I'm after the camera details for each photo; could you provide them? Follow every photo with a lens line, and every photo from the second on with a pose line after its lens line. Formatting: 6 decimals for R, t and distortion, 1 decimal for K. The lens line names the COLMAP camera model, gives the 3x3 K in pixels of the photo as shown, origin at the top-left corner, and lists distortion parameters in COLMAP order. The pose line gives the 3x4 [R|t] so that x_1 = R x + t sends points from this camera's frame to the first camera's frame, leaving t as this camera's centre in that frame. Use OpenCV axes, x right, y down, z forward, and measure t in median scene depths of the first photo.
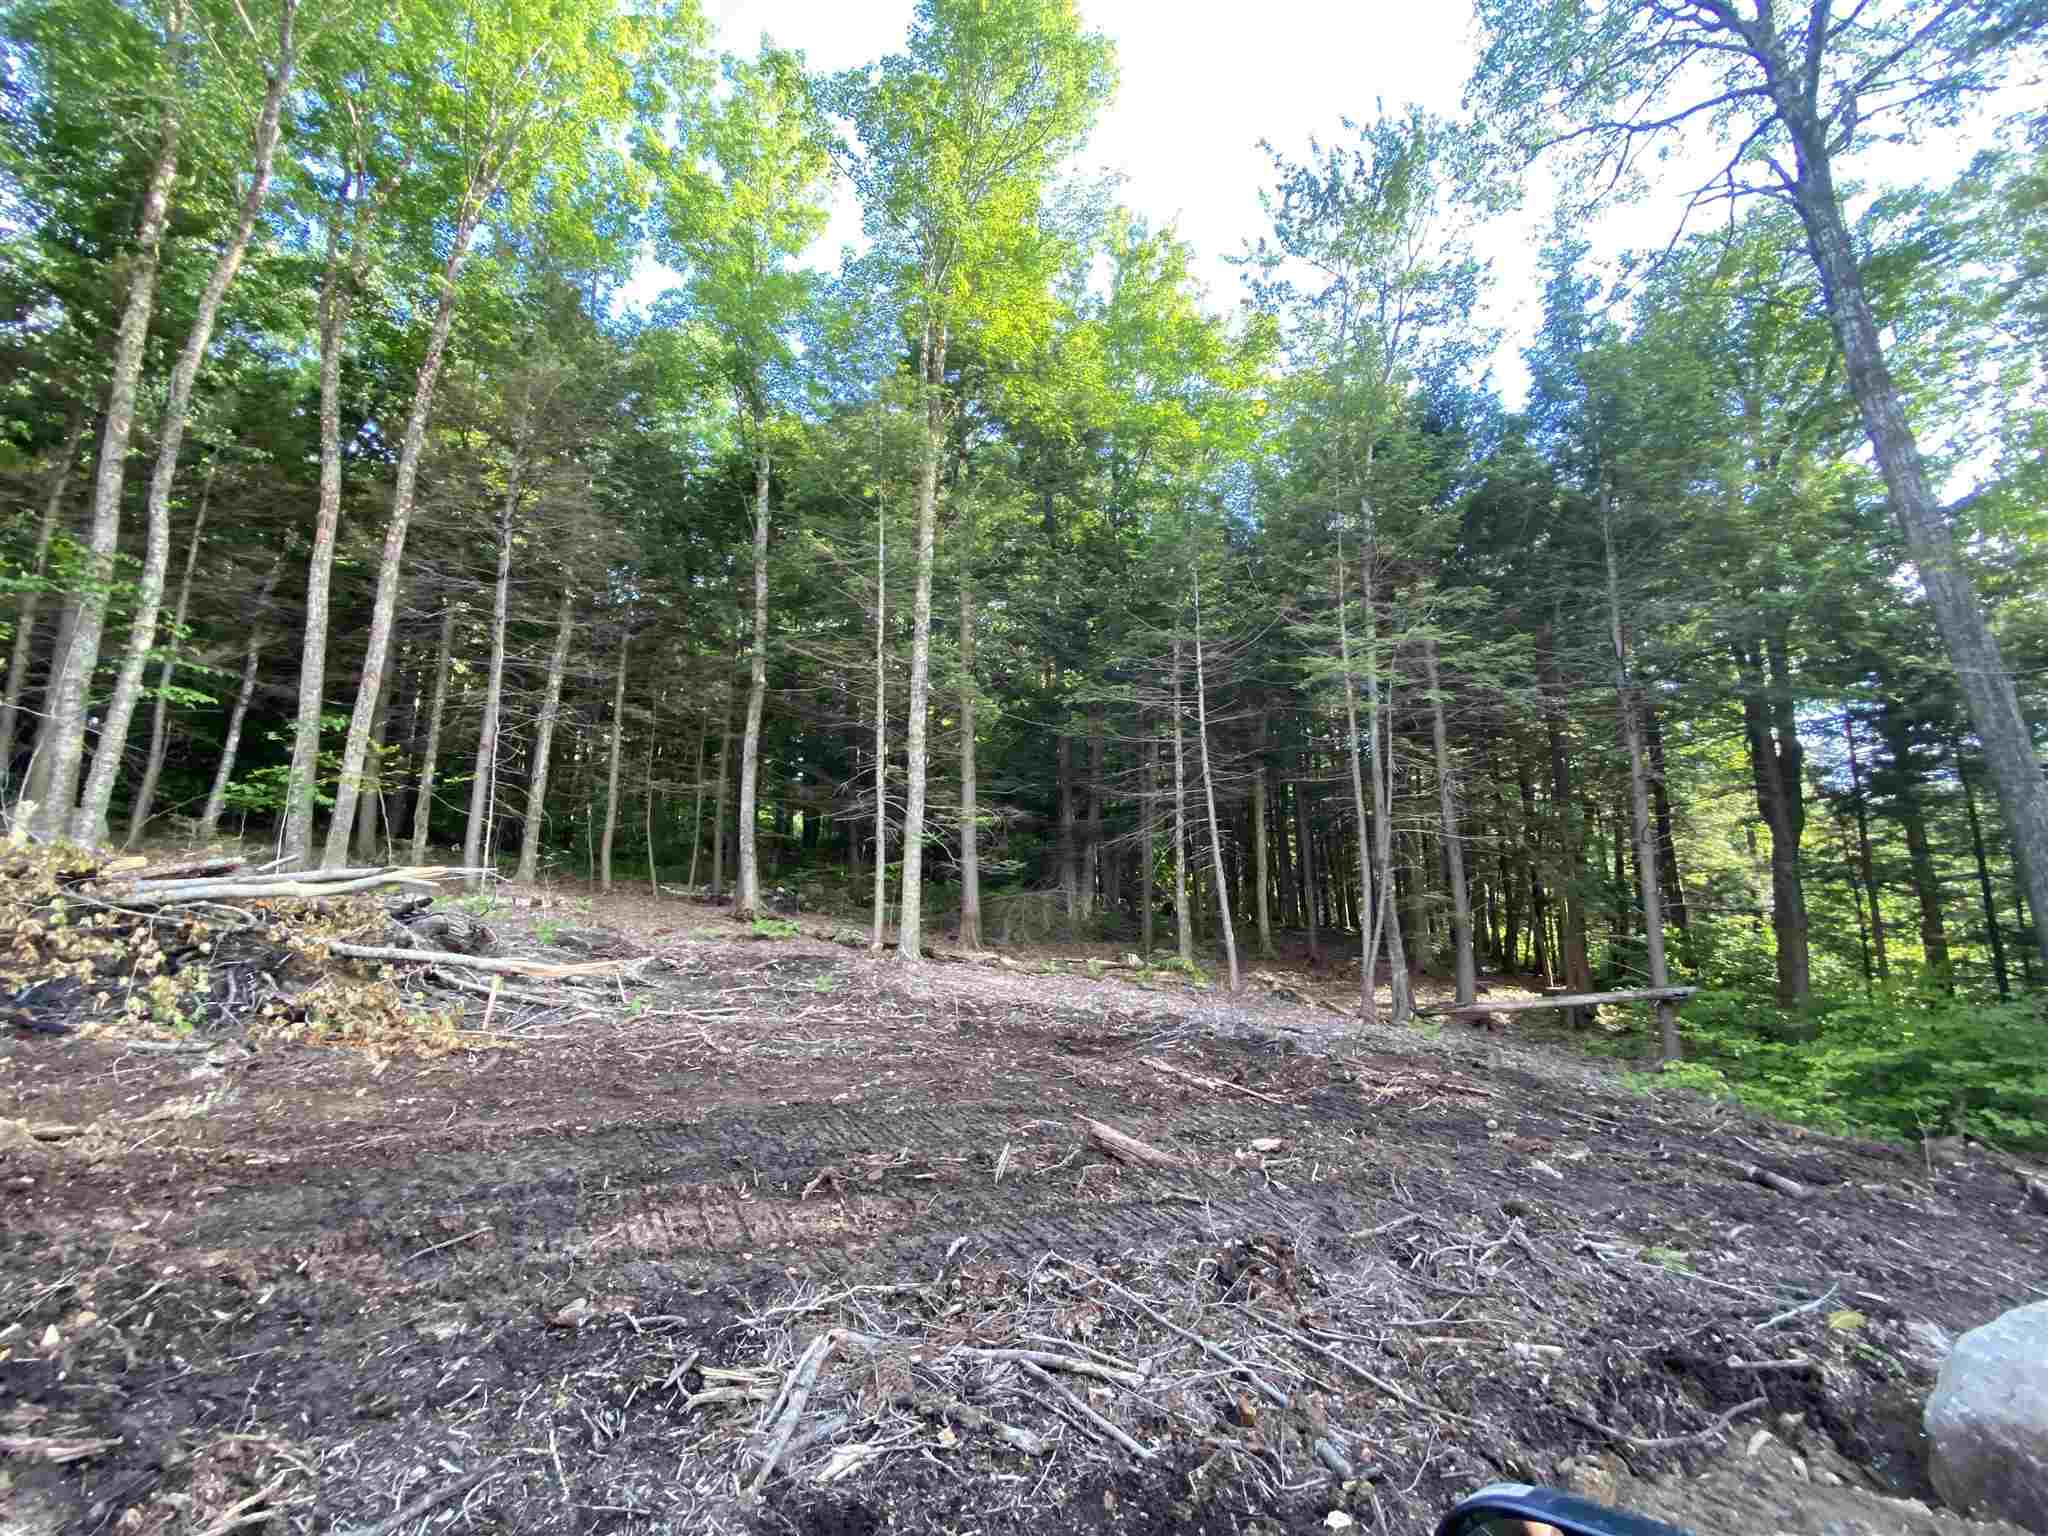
lens RADIAL K [[825.5, 0, 1024.0], [0, 825.5, 768.0], [0, 0, 1]] dist [0.000088, -0.013601]
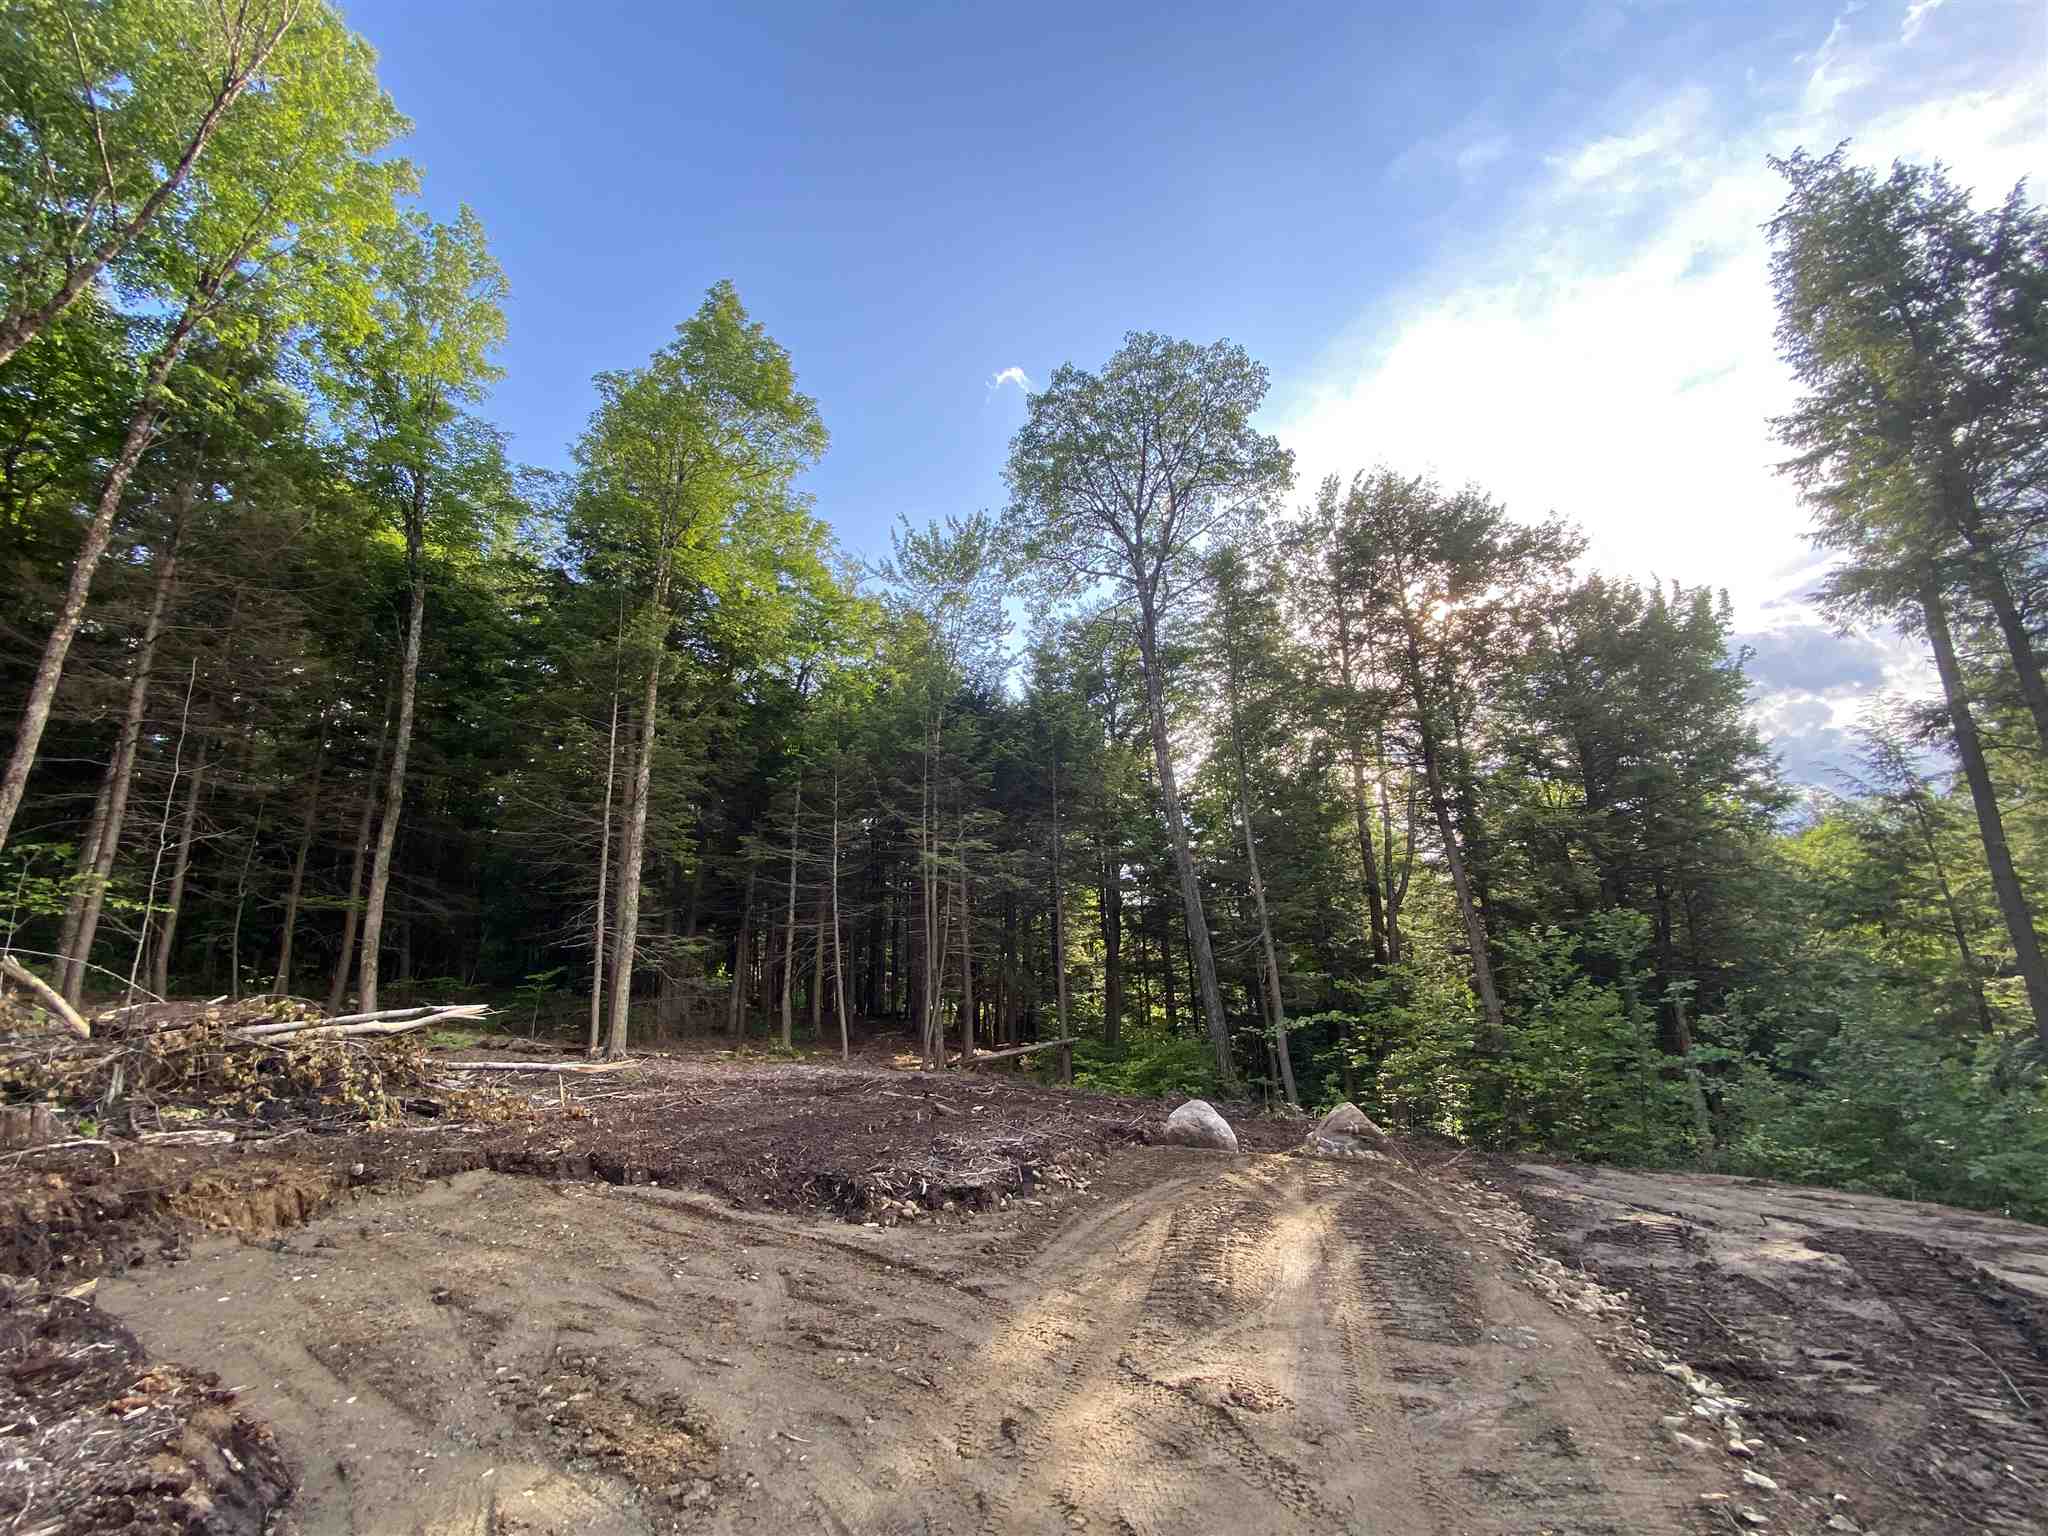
lens RADIAL K [[825.6, 0, 1015.9], [0, 825.6, 778.8], [0, 0, 1]] dist [-0.001508, -0.015778]
pose [[0.793195, 0.117724, 0.597480, -0.372538], [-0.071098, 0.992329, -0.101135, -0.092159], [-0.604803, 0.037740, 0.795480, -0.336557]]
